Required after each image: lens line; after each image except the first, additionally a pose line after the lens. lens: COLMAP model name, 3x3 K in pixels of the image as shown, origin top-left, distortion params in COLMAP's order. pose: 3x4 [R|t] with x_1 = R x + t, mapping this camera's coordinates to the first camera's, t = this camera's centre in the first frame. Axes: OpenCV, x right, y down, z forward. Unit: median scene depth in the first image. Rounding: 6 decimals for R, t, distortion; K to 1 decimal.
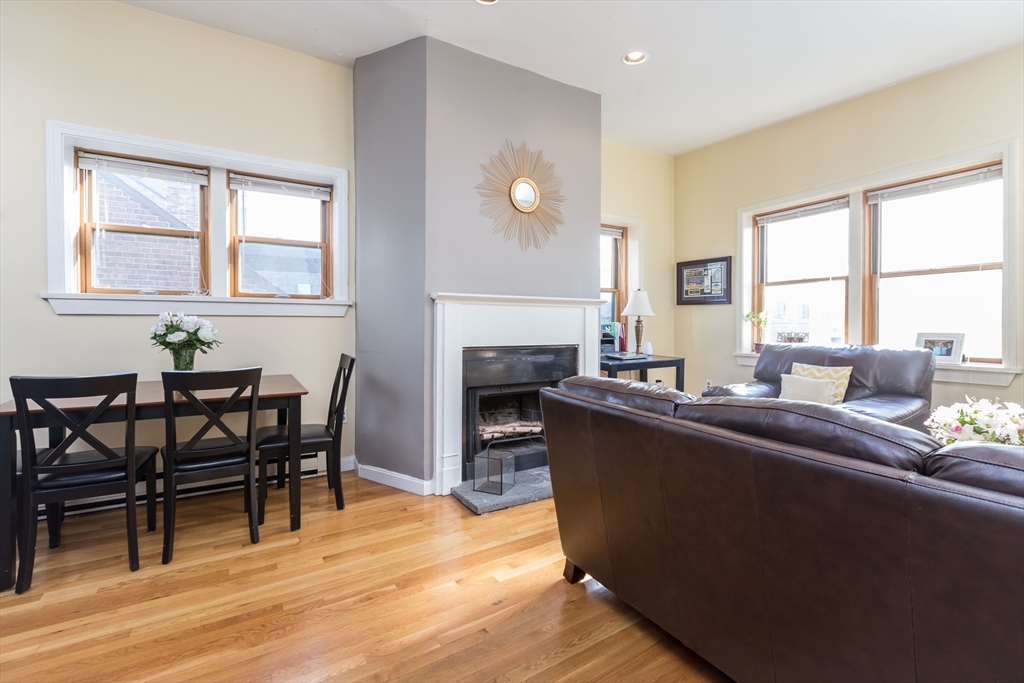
lens RADIAL K [[463.4, 0, 512.8], [0, 463.4, 328.4], [0, 0, 1]] dist [-0.000049, 0.000099]
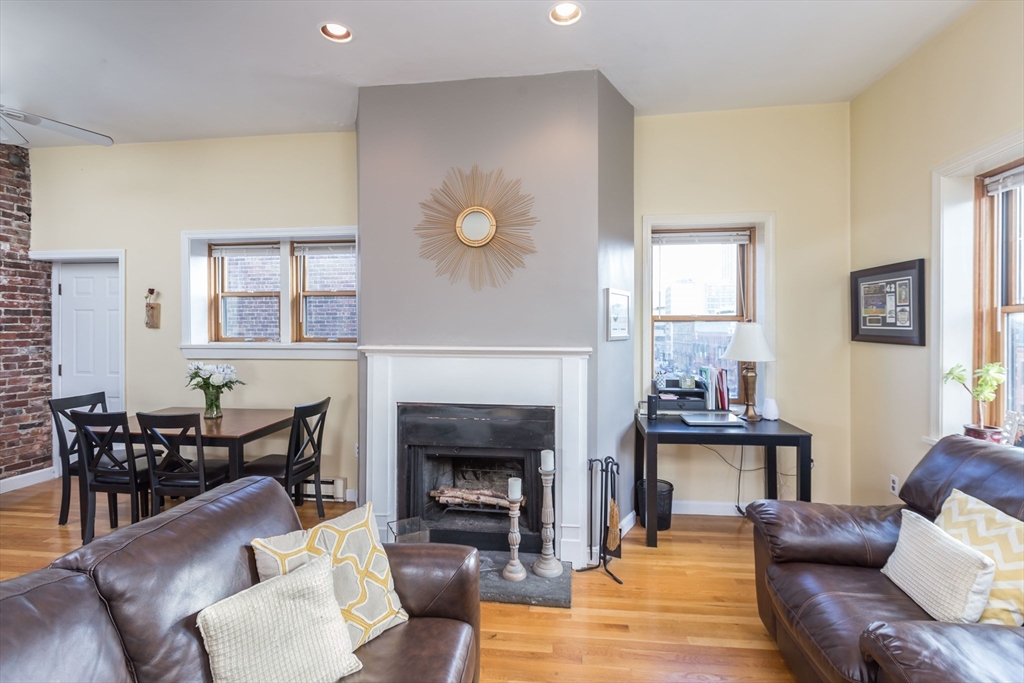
lens RADIAL K [[460.2, 0, 511.3], [0, 460.2, 332.4], [0, 0, 1]] dist [0.002081, 0.000093]
pose [[0.779852, 0.003989, -0.625951, 0.511910], [-0.004518, 0.999990, 0.000744, -0.080051], [0.625948, 0.002247, 0.779862, 0.323267]]
